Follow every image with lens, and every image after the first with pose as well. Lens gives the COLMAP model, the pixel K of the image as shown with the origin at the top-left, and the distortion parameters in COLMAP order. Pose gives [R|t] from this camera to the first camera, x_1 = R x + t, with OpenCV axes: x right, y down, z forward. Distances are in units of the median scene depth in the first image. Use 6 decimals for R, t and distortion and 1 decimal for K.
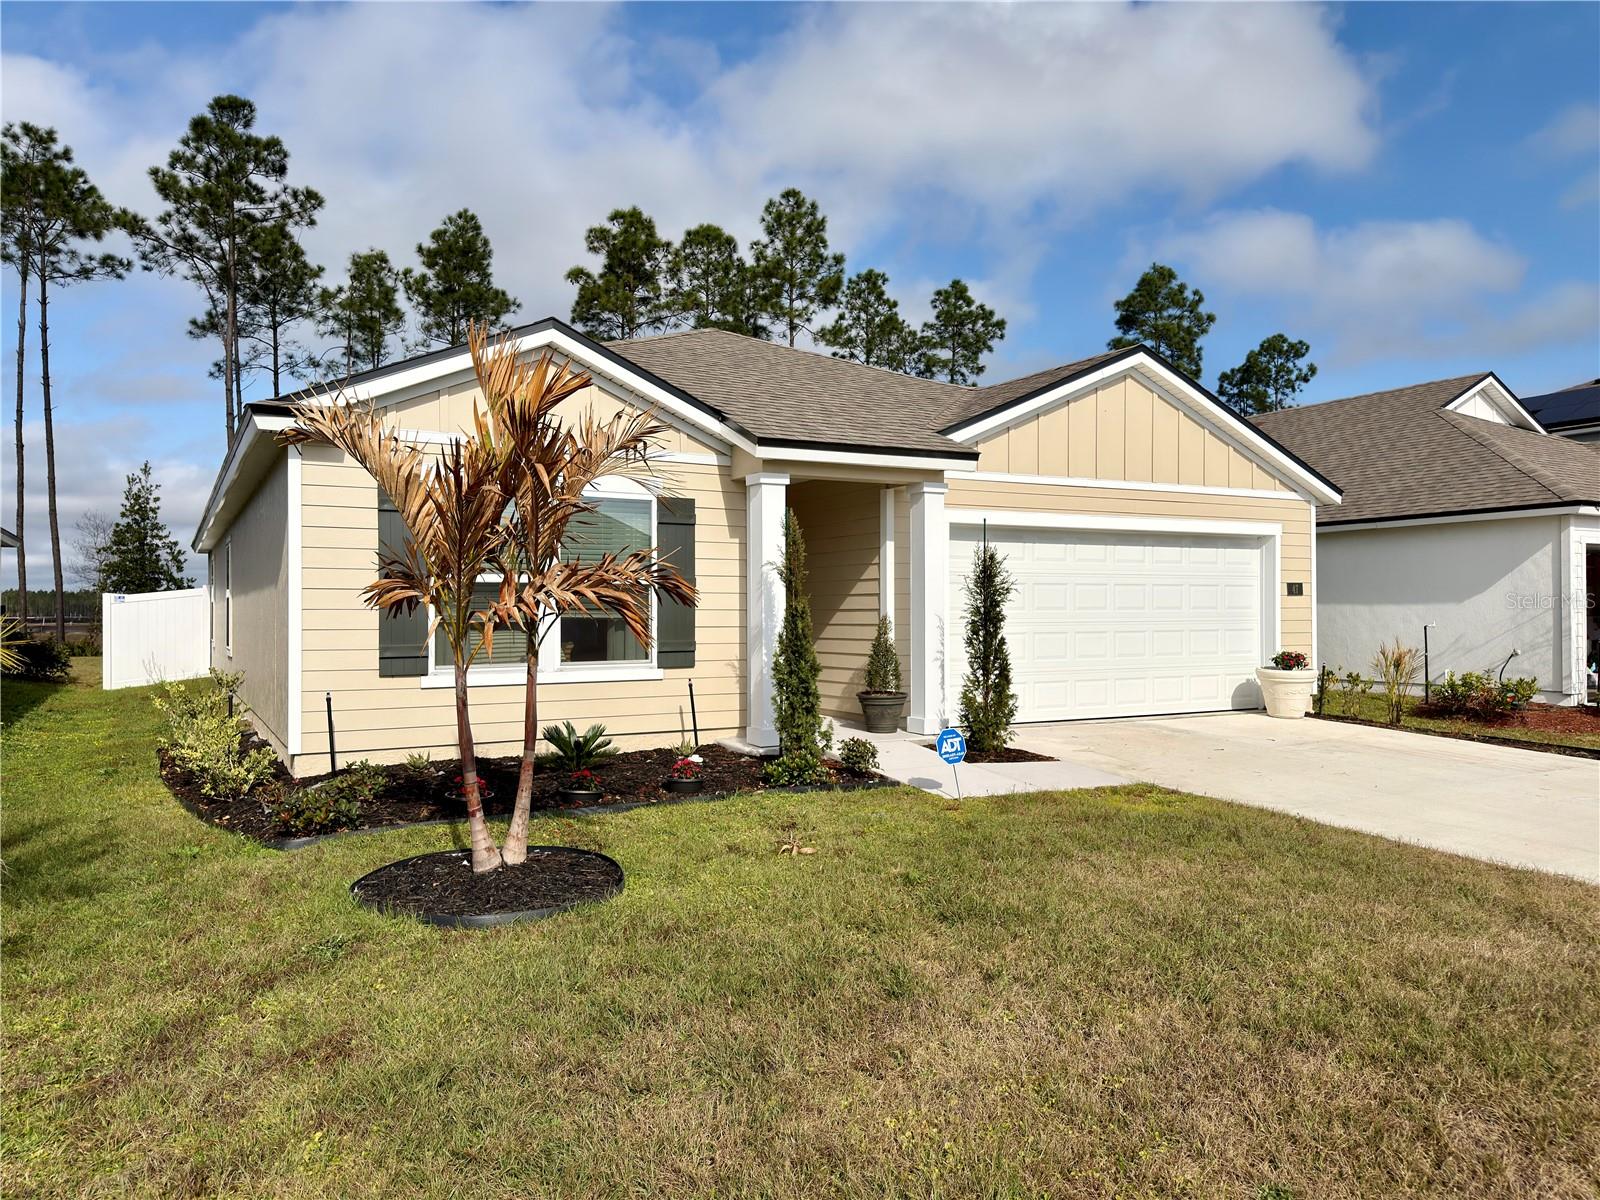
lens RADIAL K [[1112.9, 0, 779.0], [0, 1112.9, 613.8], [0, 0, 1]] dist [0.069069, -0.070419]
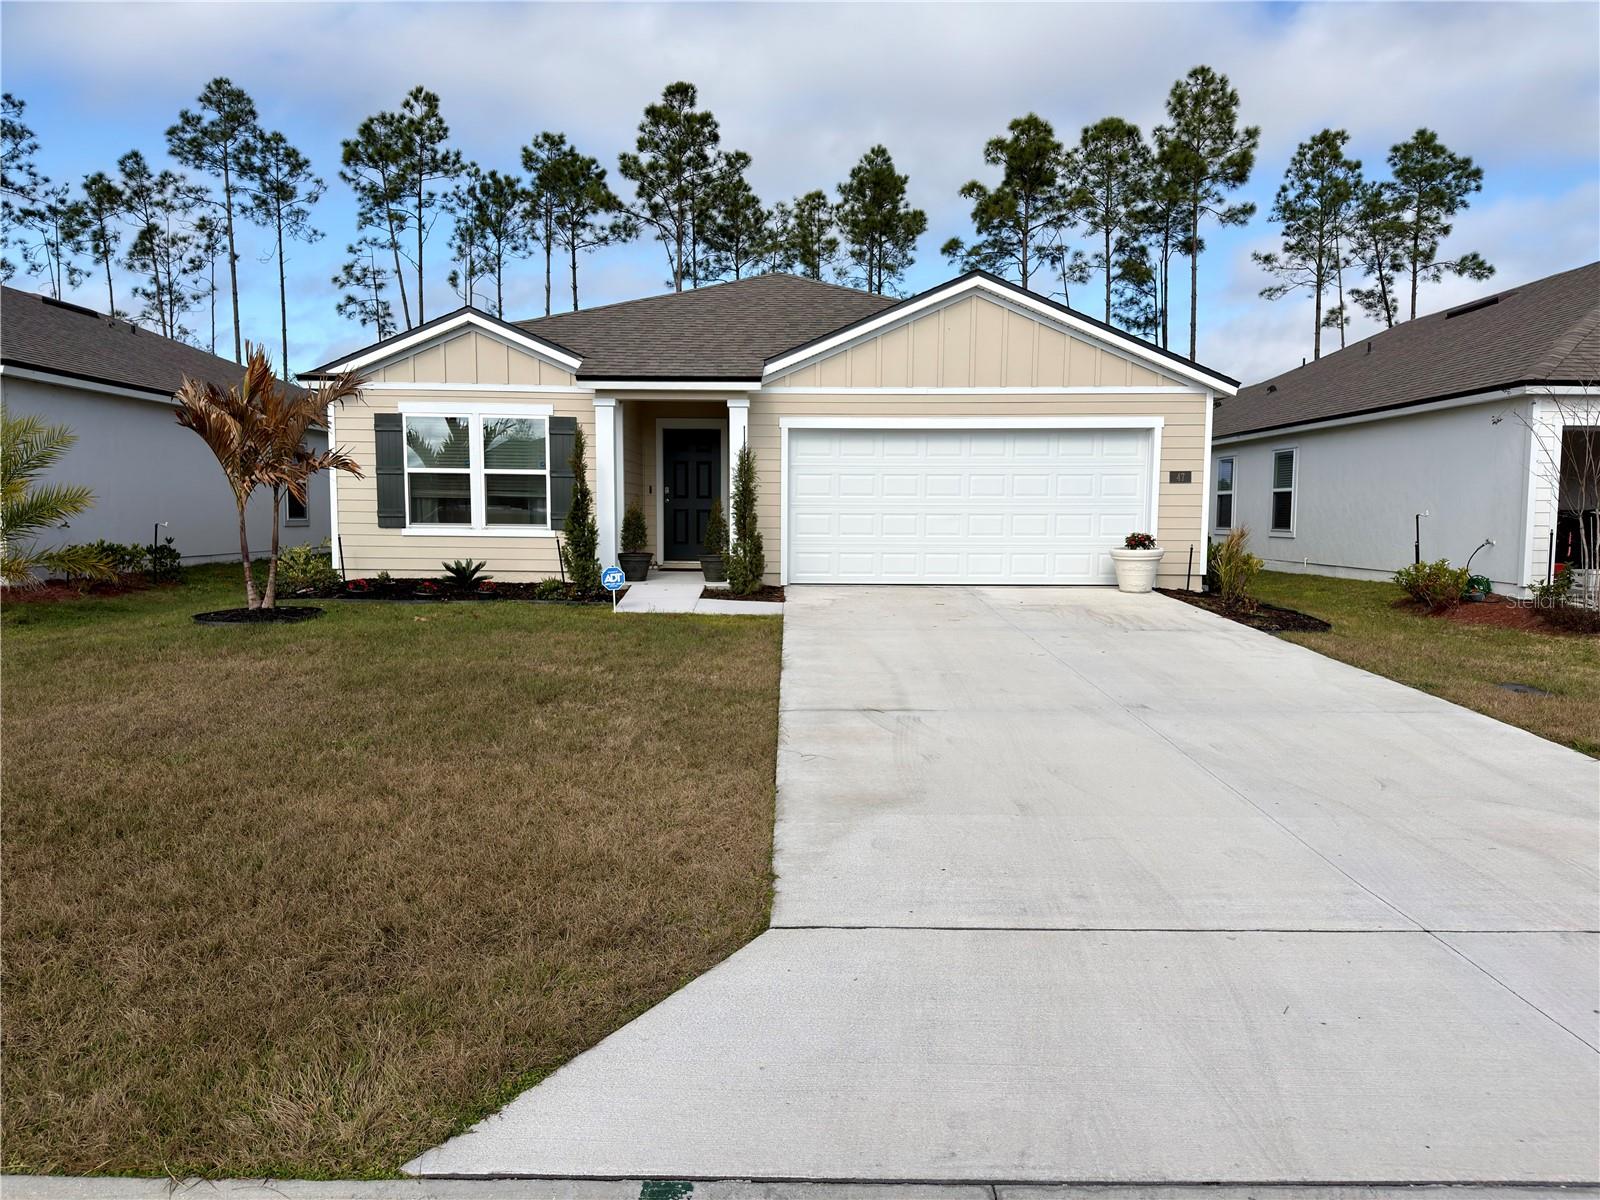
lens RADIAL K [[1112.9, 0, 812.6], [0, 1112.9, 607.3], [0, 0, 1]] dist [0.069069, -0.070419]
pose [[0.879263, 0.050018, -0.473704, 0.251633], [-0.009711, 0.996147, 0.087157, 0.004770], [0.476238, -0.072034, 0.876361, -0.050550]]
